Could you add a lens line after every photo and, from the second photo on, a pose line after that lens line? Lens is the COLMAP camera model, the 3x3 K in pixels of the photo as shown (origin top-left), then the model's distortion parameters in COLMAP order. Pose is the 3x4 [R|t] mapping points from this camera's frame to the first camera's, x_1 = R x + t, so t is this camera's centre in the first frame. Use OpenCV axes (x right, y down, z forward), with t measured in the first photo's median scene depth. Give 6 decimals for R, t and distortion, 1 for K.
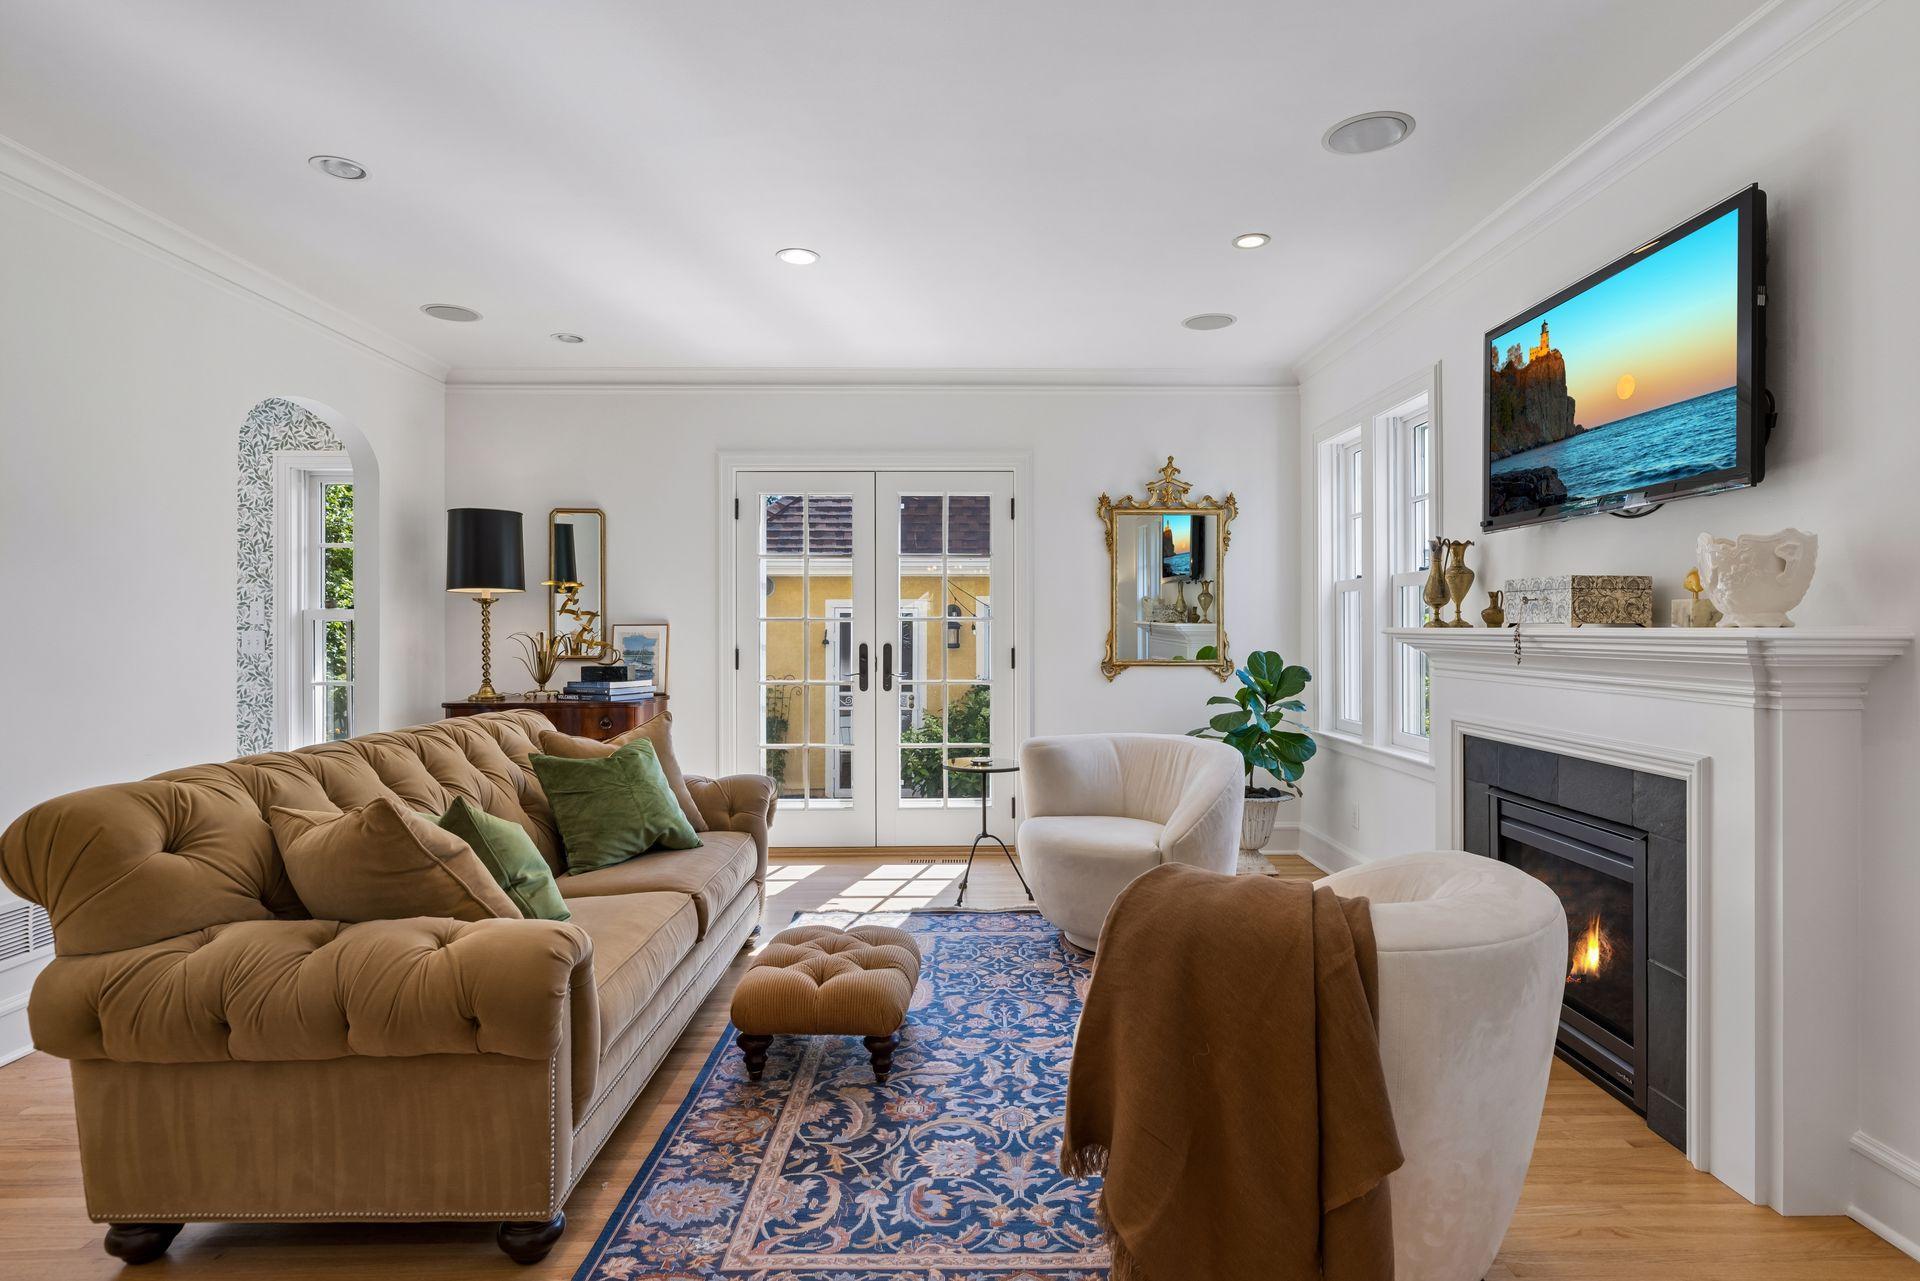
lens RADIAL K [[993.6, 0, 963.8], [0, 993.6, 624.8], [0, 0, 1]] dist [0.000761, -0.003630]
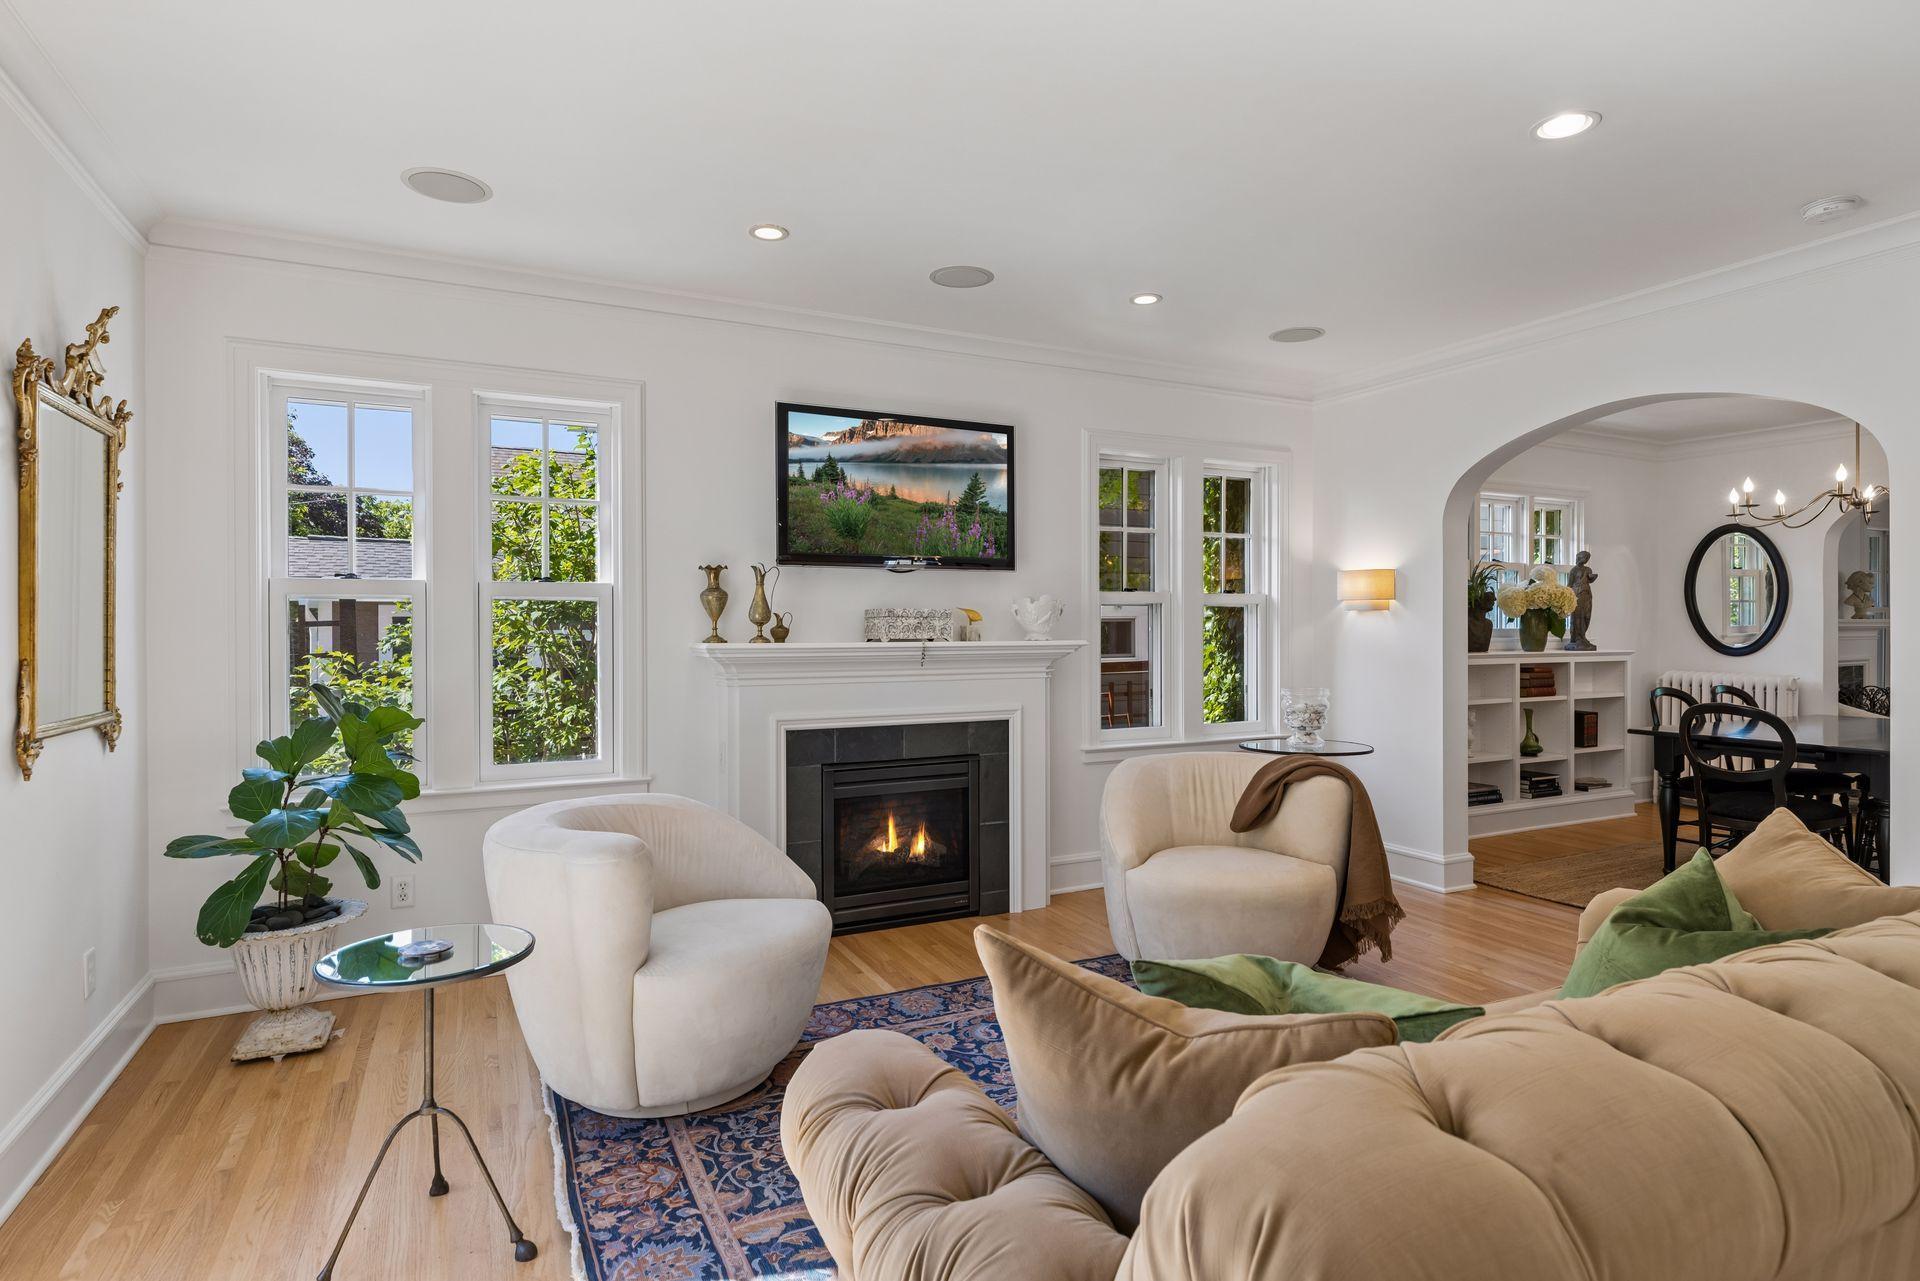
lens RADIAL K [[993.6, 0, 964.9], [0, 993.6, 630.2], [0, 0, 1]] dist [0.000761, -0.003630]
pose [[-0.435244, -0.000082, 0.900313, -0.676518], [0.000388, 1.000000, 0.000279, -0.012504], [-0.900312, 0.000471, -0.435244, 1.320272]]
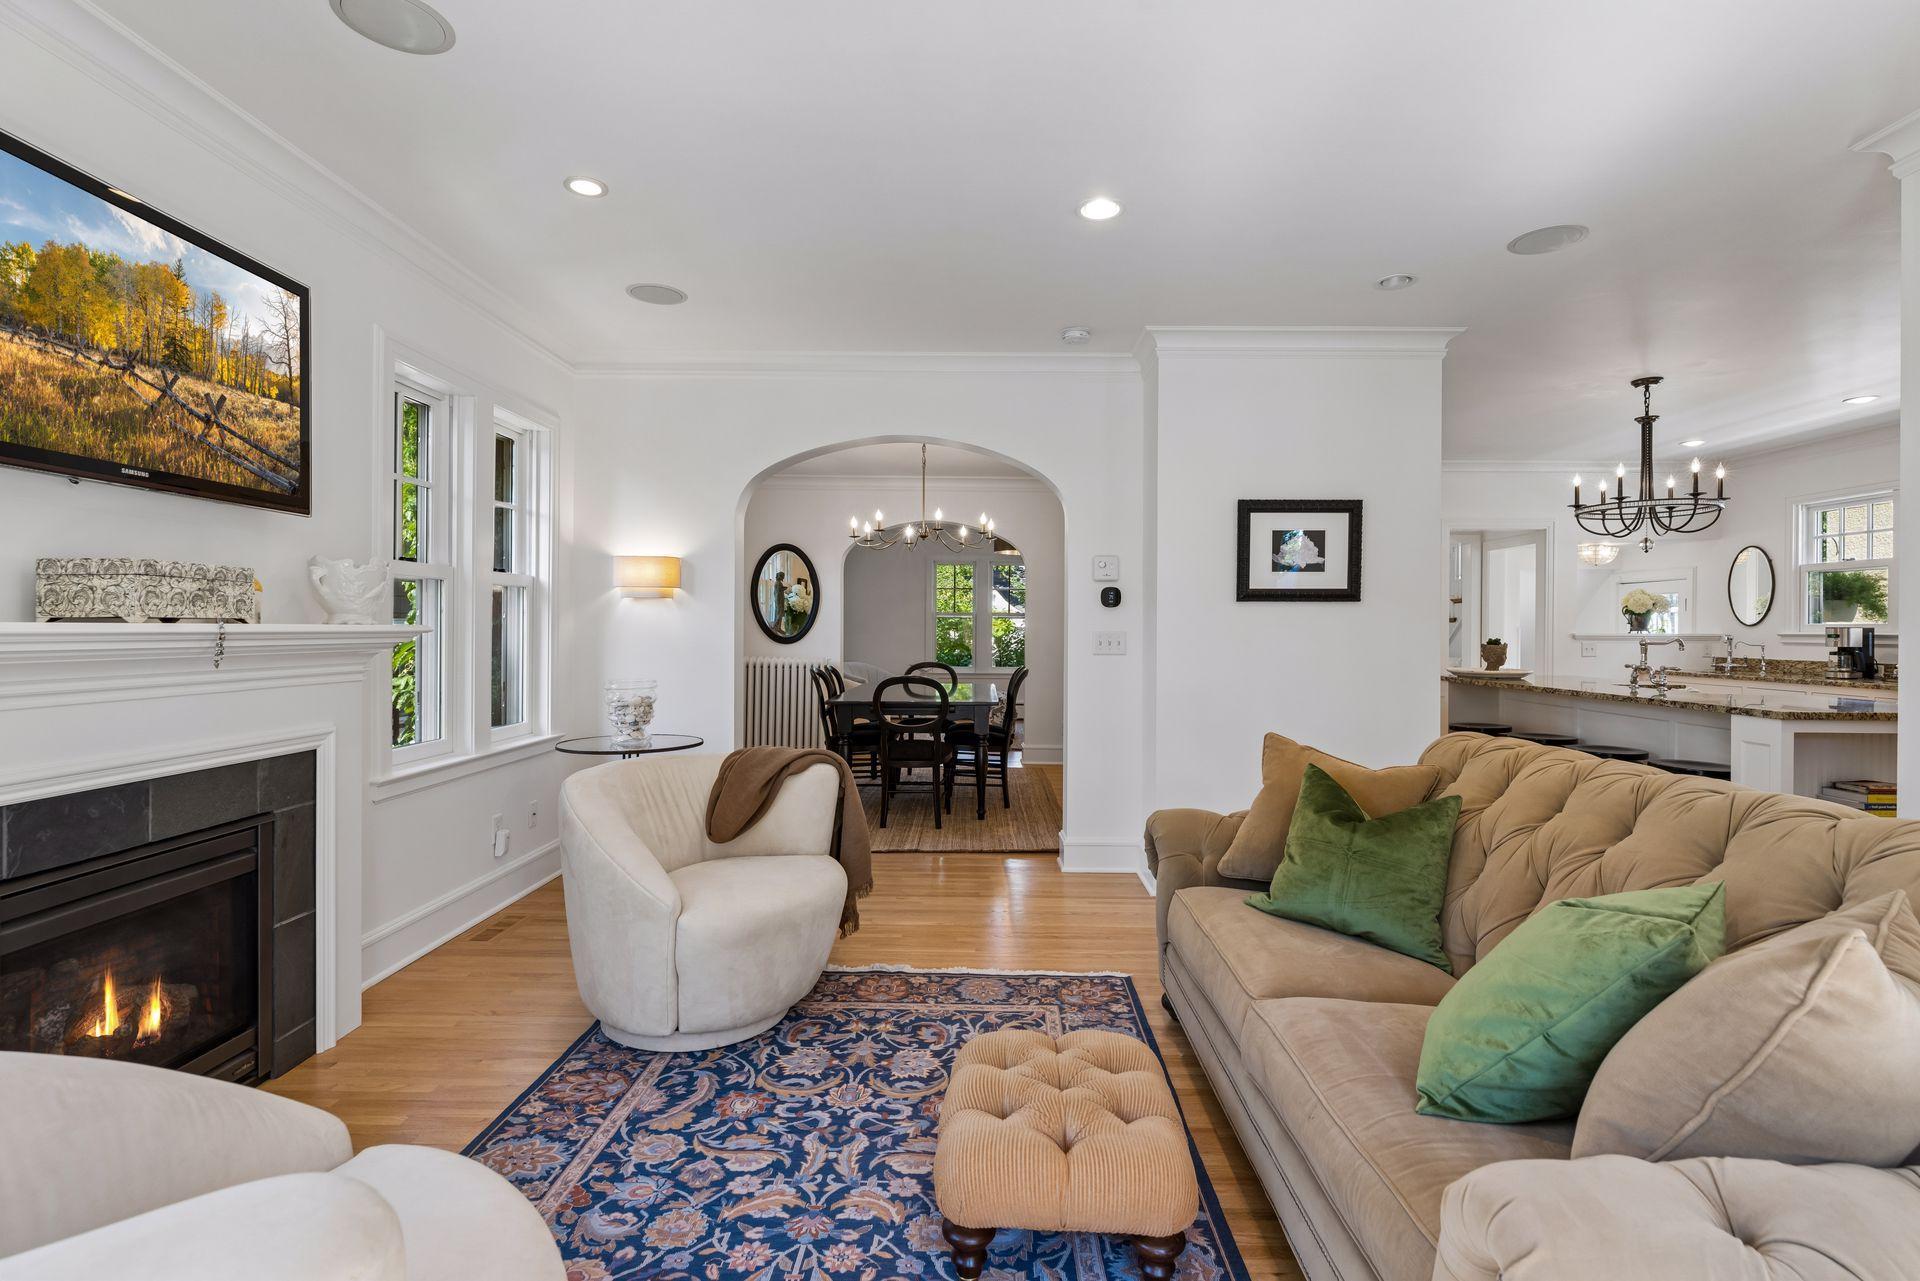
lens RADIAL K [[900.6, 0, 970.6], [0, 900.6, 627.9], [0, 0, 1]] dist [-0.003716, -0.000073]
pose [[-0.999849, -0.003598, 0.016986, -0.068173], [-0.003647, 0.999989, -0.002898, 0.005190], [-0.016975, -0.002960, -0.999852, 1.440302]]
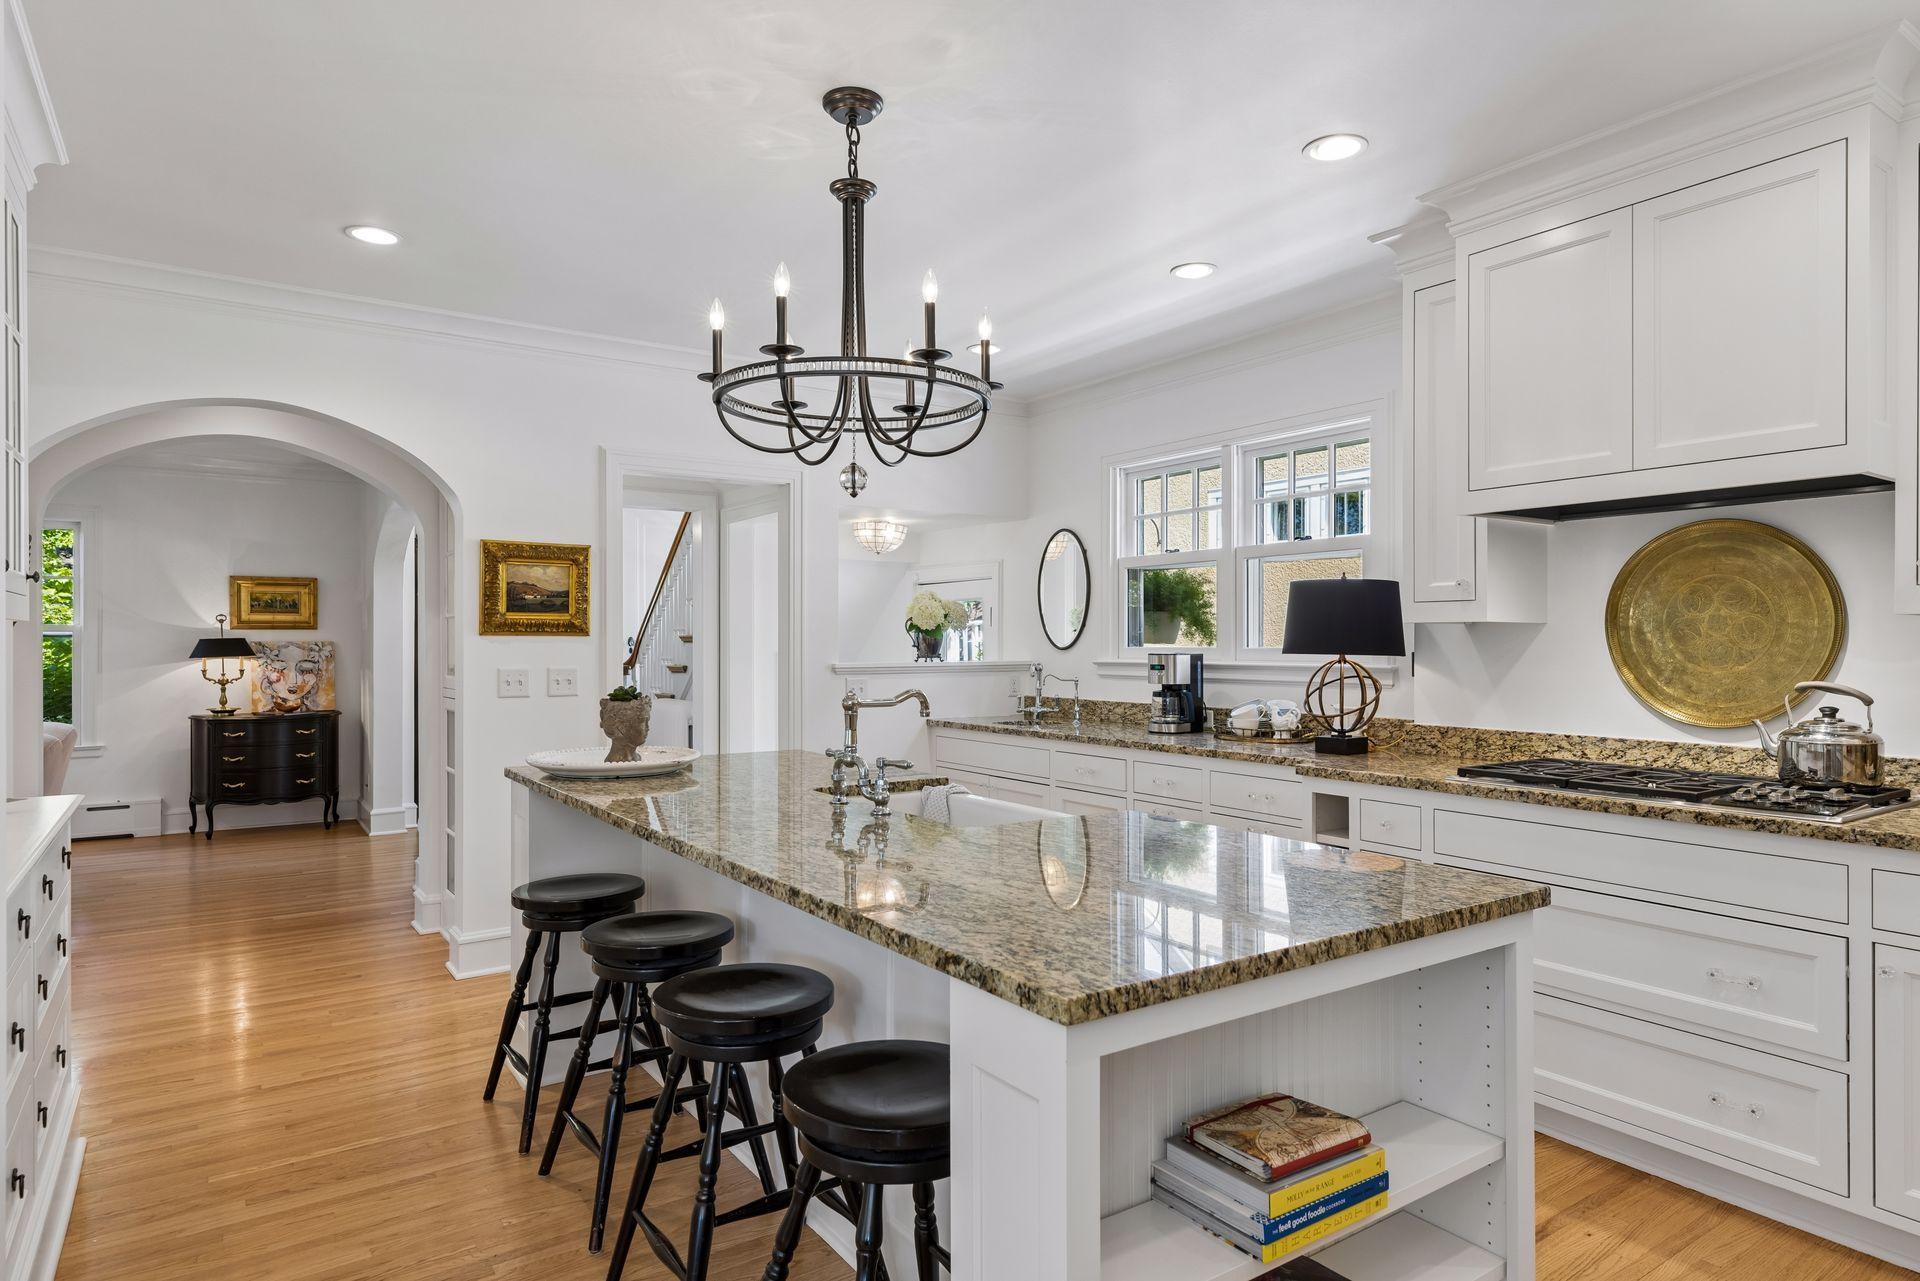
lens RADIAL K [[1104.1, 0, 963.7], [0, 1104.1, 647.1], [0, 0, 1]] dist [0.018276, -0.000811]
pose [[-0.831683, 0.004338, -0.555233, -0.775471], [0.004665, 0.999989, 0.000826, -0.018476], [0.555230, -0.001903, -0.831694, 0.650915]]
